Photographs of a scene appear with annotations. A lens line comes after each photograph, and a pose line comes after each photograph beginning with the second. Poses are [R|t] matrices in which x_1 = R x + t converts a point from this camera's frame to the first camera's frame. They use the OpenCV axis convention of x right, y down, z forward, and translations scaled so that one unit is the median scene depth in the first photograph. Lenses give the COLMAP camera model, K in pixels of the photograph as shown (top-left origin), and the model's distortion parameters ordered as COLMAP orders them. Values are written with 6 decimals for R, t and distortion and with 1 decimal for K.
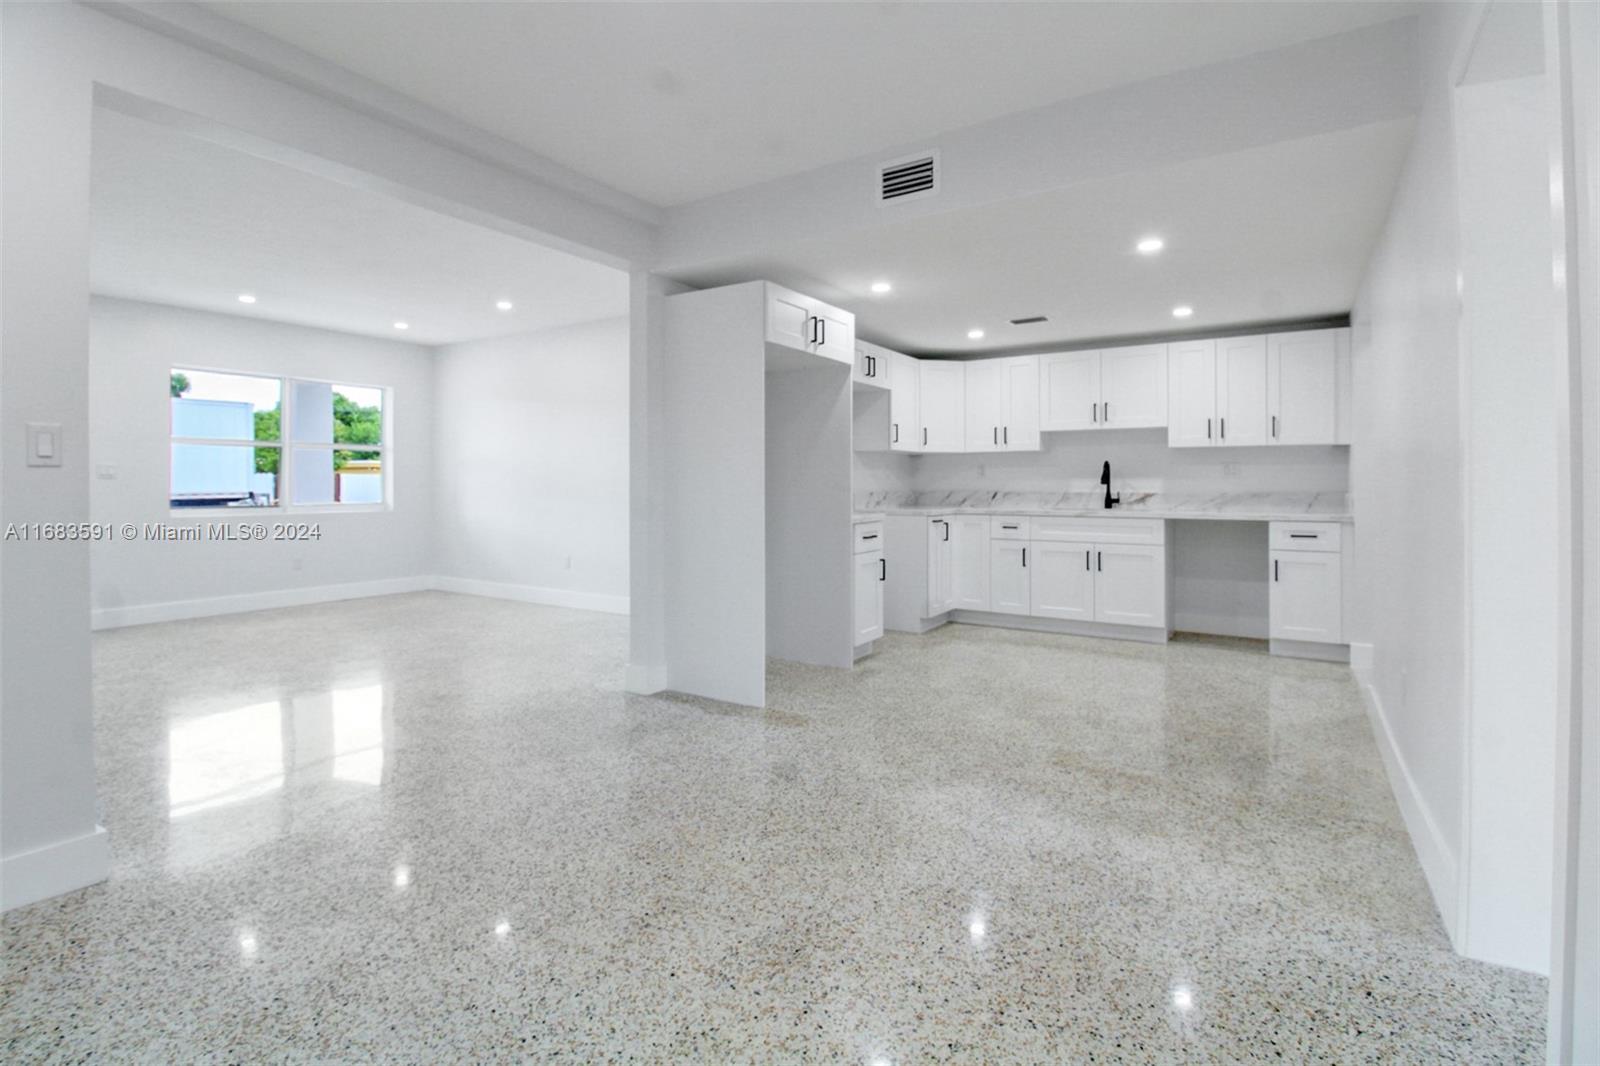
lens RADIAL K [[750.9, 0, 797.9], [0, 750.9, 486.8], [0, 0, 1]] dist [-0.000741, -0.012759]
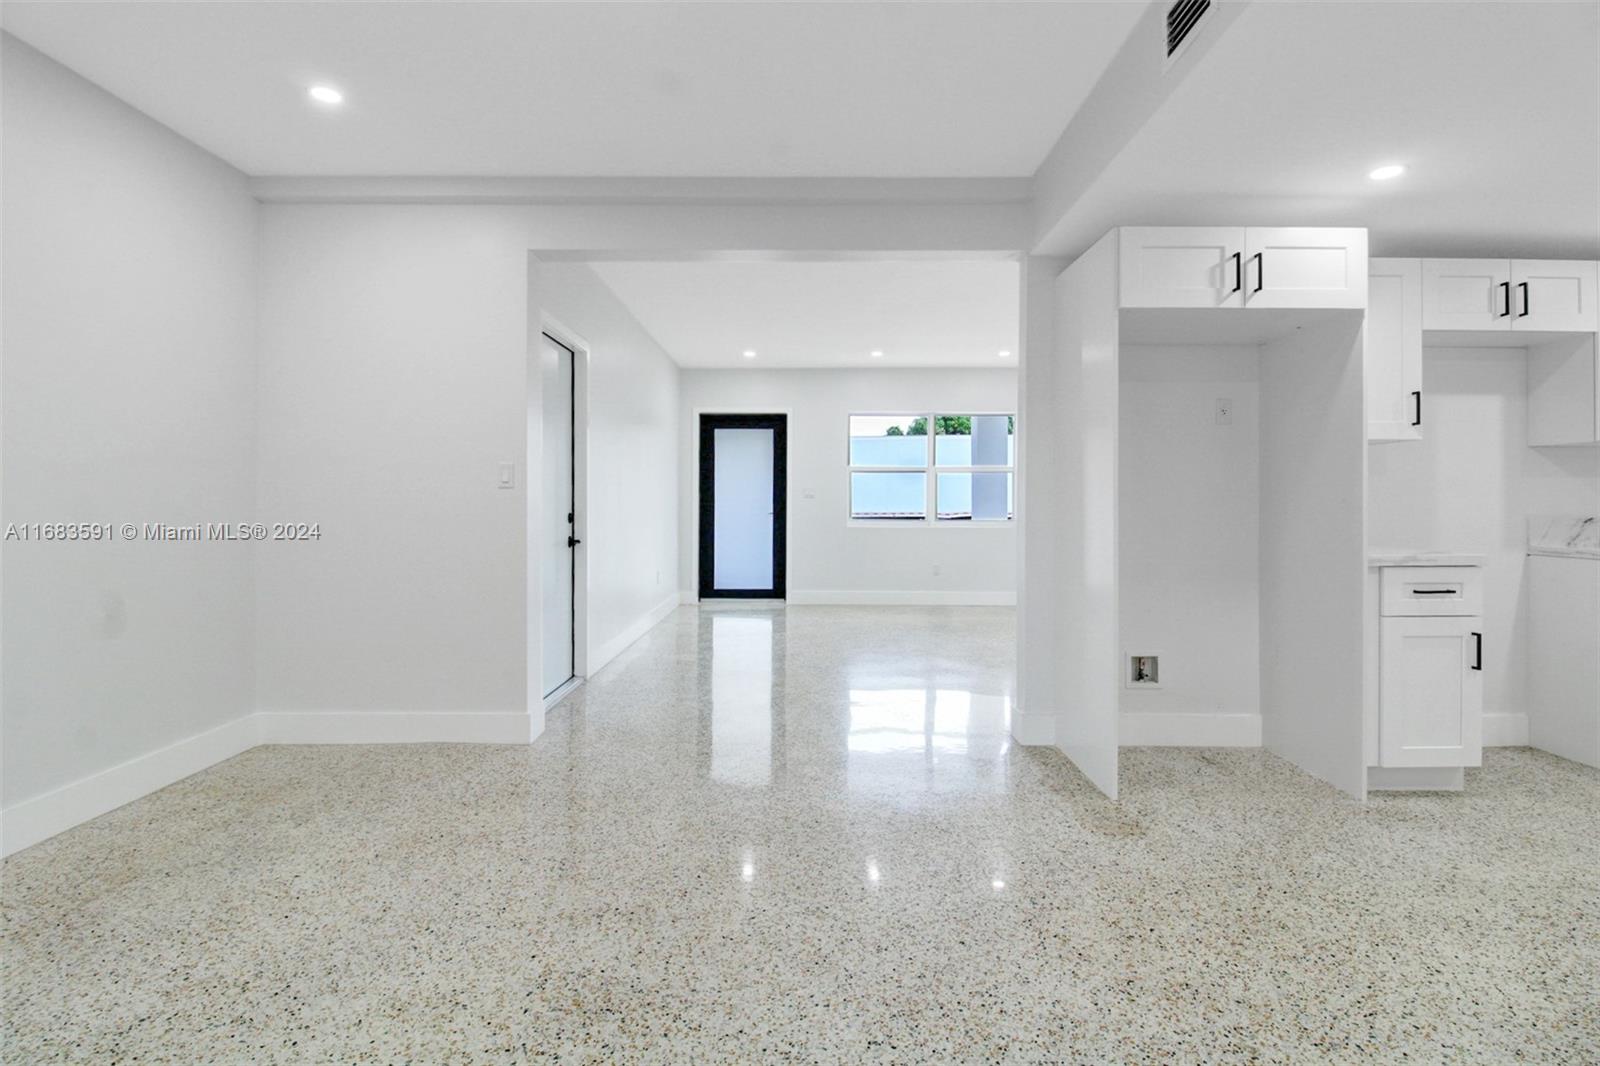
lens RADIAL K [[762.9, 0, 804.2], [0, 762.9, 503.5], [0, 0, 1]] dist [0.000198, -0.013399]
pose [[0.537052, 0.003407, -0.843542, 0.335727], [-0.008613, 0.999962, -0.001445, 0.002512], [0.843505, 0.008041, 0.537061, 0.261915]]
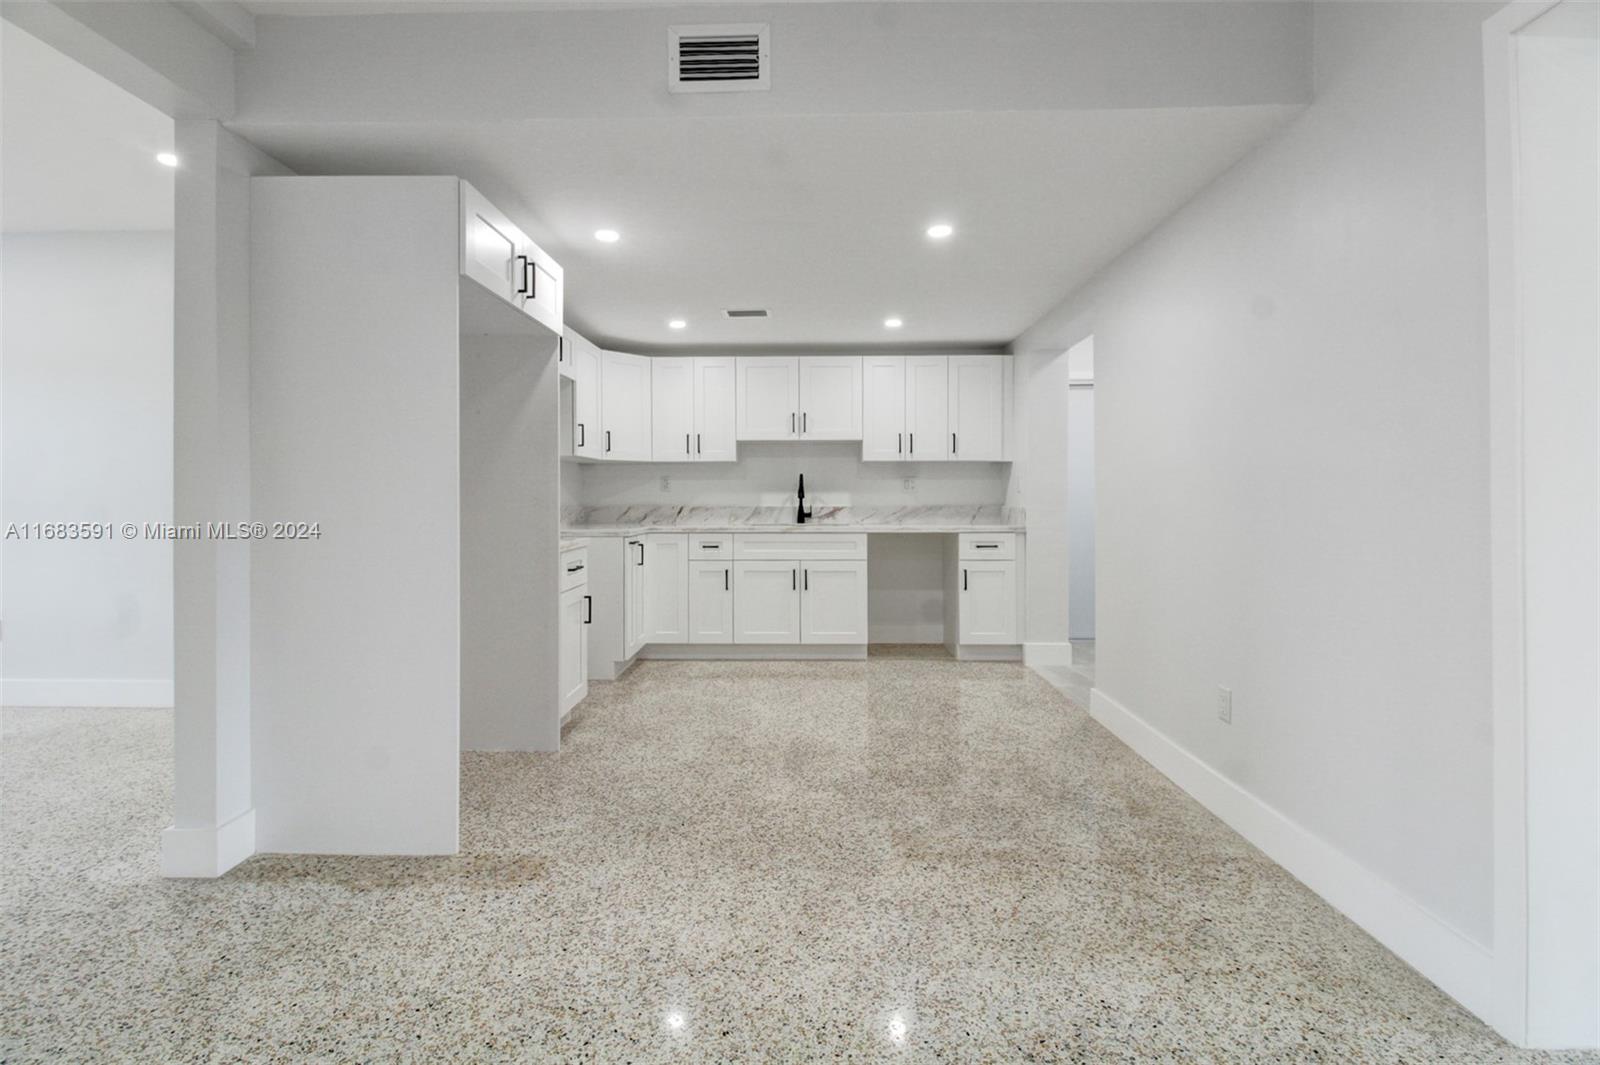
lens RADIAL K [[727.0, 0, 796.1], [0, 727.0, 495.7], [0, 0, 1]] dist [0.018609, -0.011592]
pose [[0.855927, -0.000548, 0.517096, -0.094321], [0.003831, 0.999979, -0.005281, -0.001712], [-0.517082, 0.006501, 0.855911, 0.256647]]
